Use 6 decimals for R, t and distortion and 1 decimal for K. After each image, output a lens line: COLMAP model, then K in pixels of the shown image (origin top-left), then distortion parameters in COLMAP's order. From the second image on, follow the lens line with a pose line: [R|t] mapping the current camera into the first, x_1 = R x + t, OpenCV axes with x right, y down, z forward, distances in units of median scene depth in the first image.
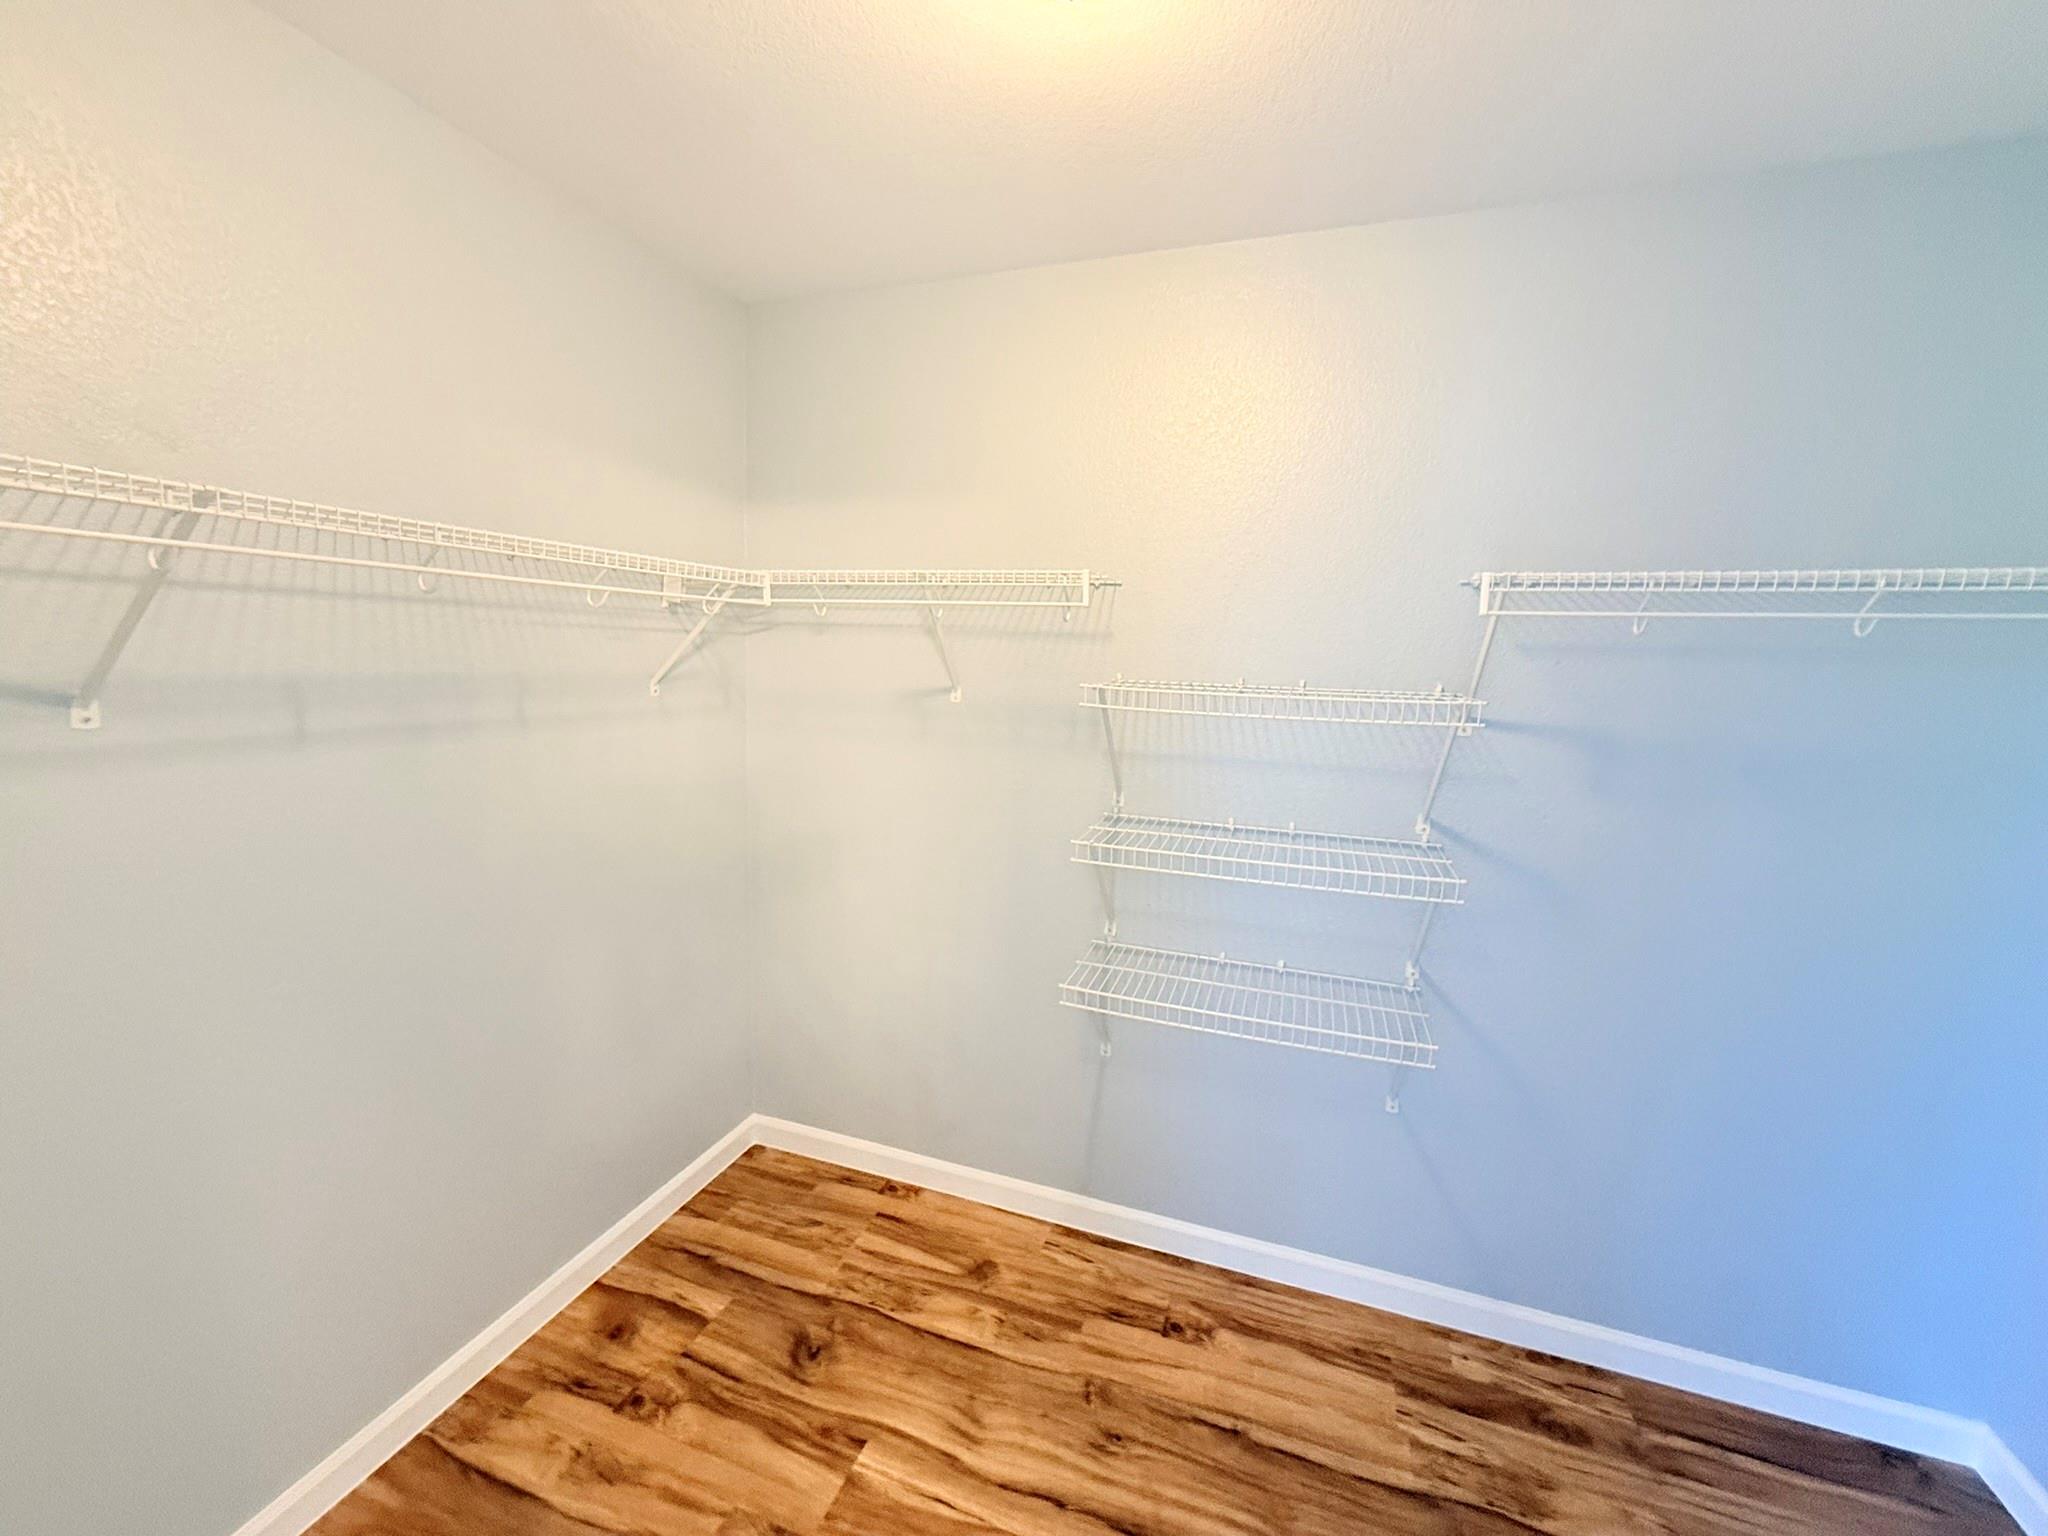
lens RADIAL K [[818.9, 0, 1020.8], [0, 818.9, 767.9], [0, 0, 1]] dist [0.001645, -0.000692]
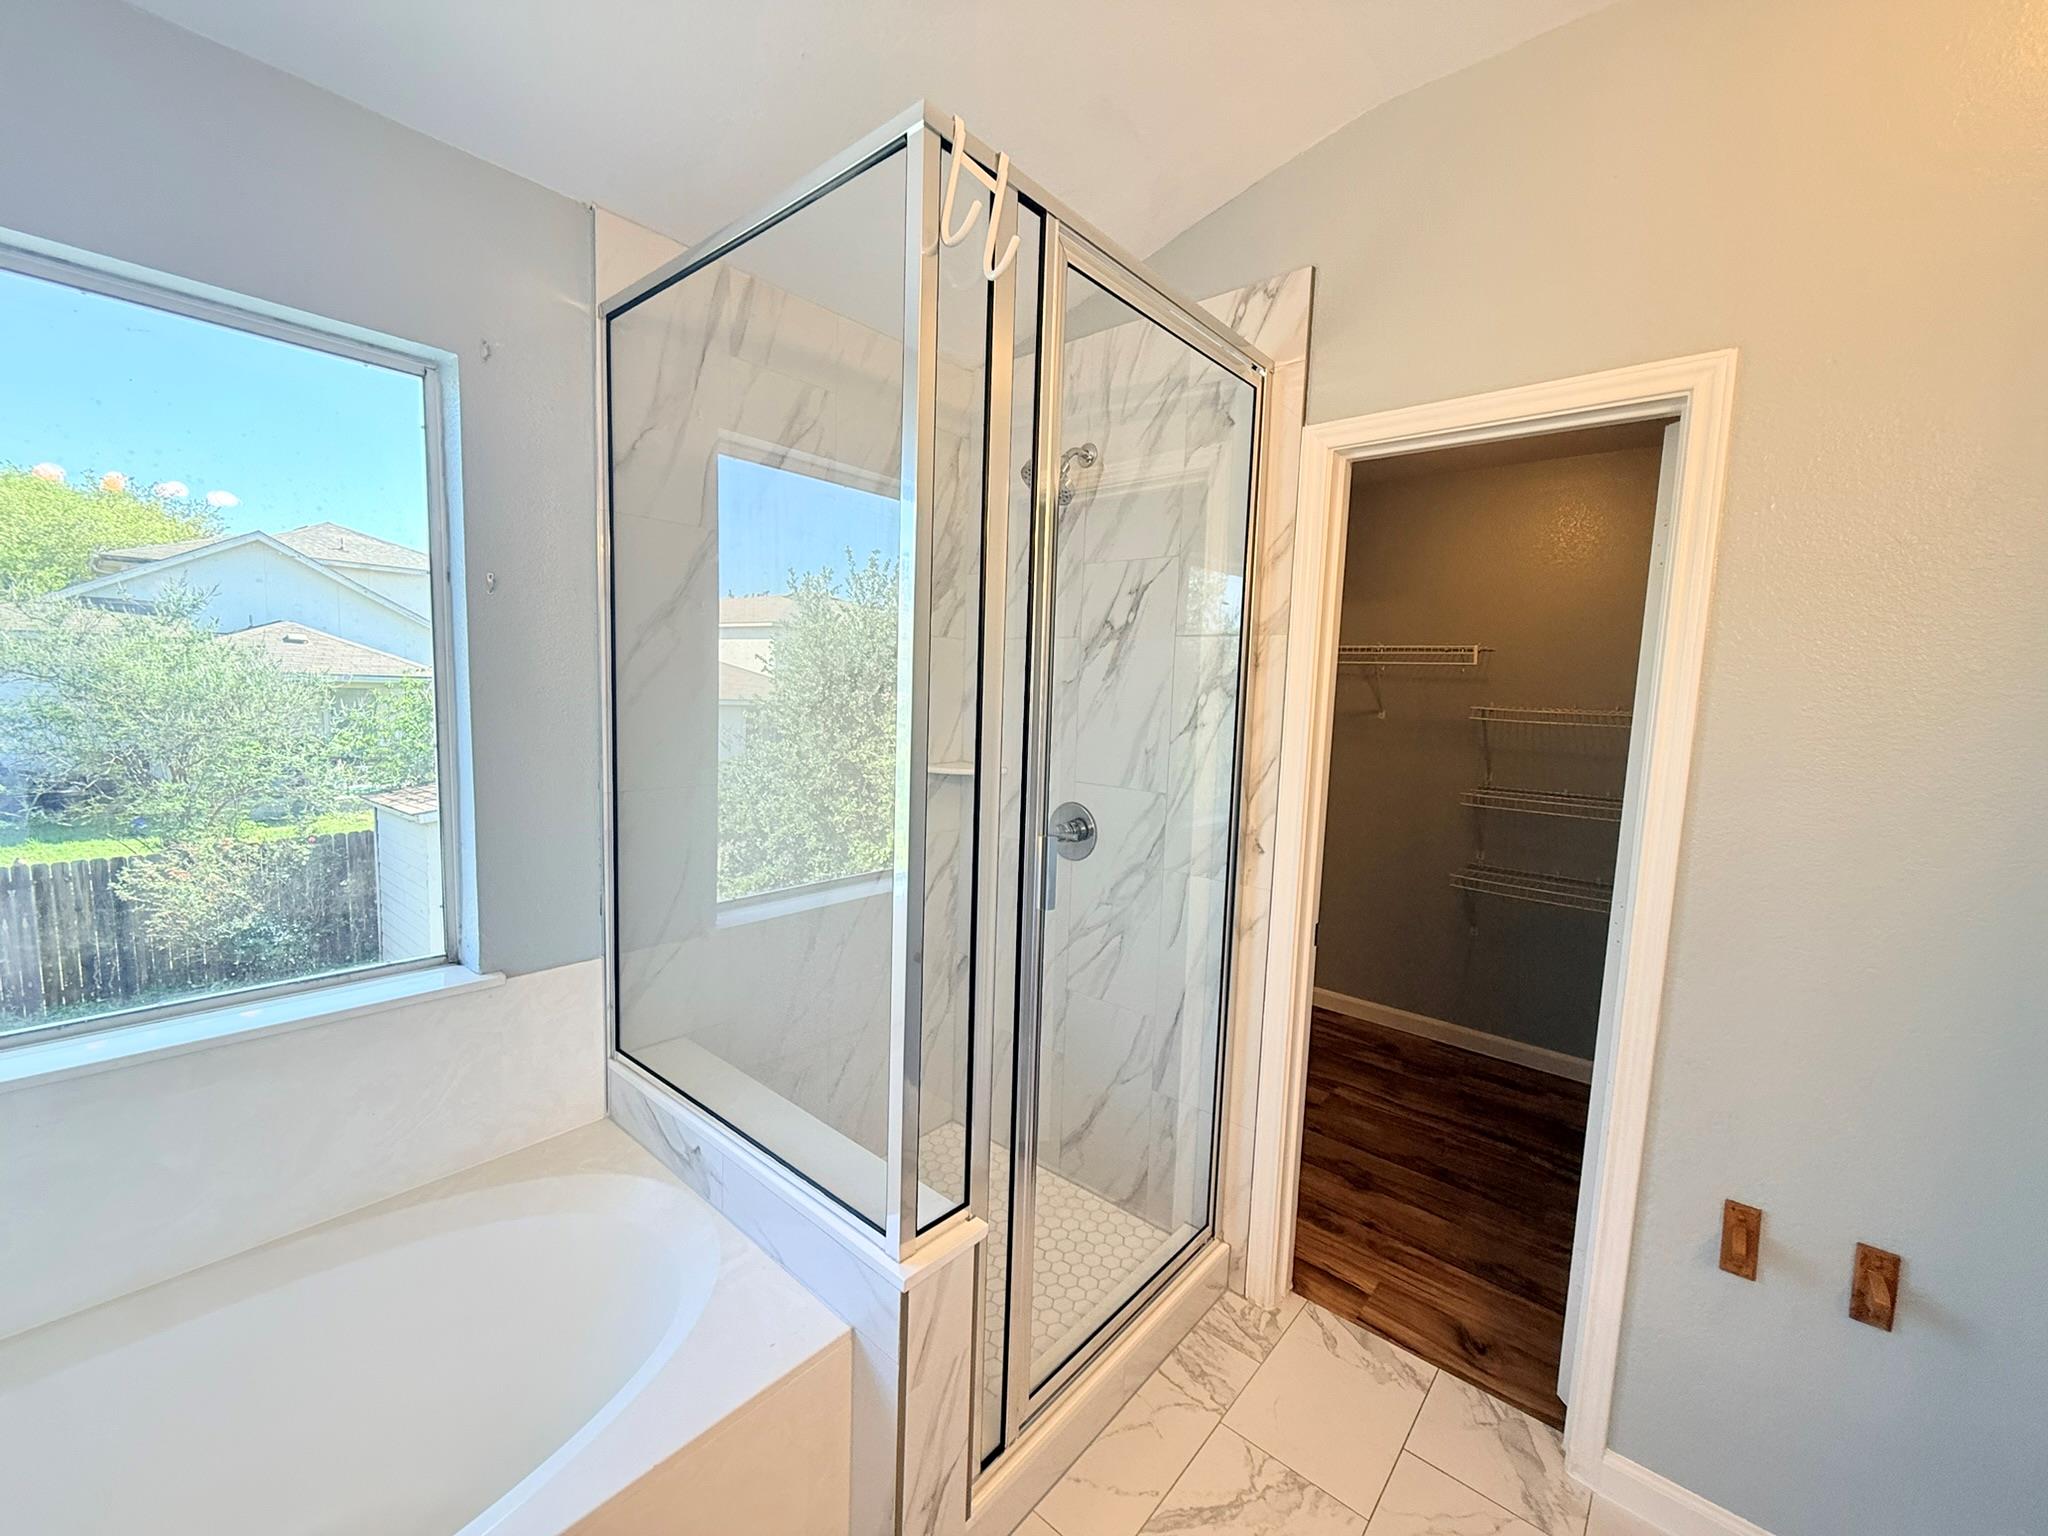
lens RADIAL K [[818.9, 0, 1020.8], [0, 818.9, 767.9], [0, 0, 1]] dist [0.001645, -0.000692]
pose [[0.931217, 0.033193, -0.362951, -0.164697], [-0.049381, 0.998152, -0.035412, 0.127135], [0.361104, 0.050899, 0.931135, -0.910140]]
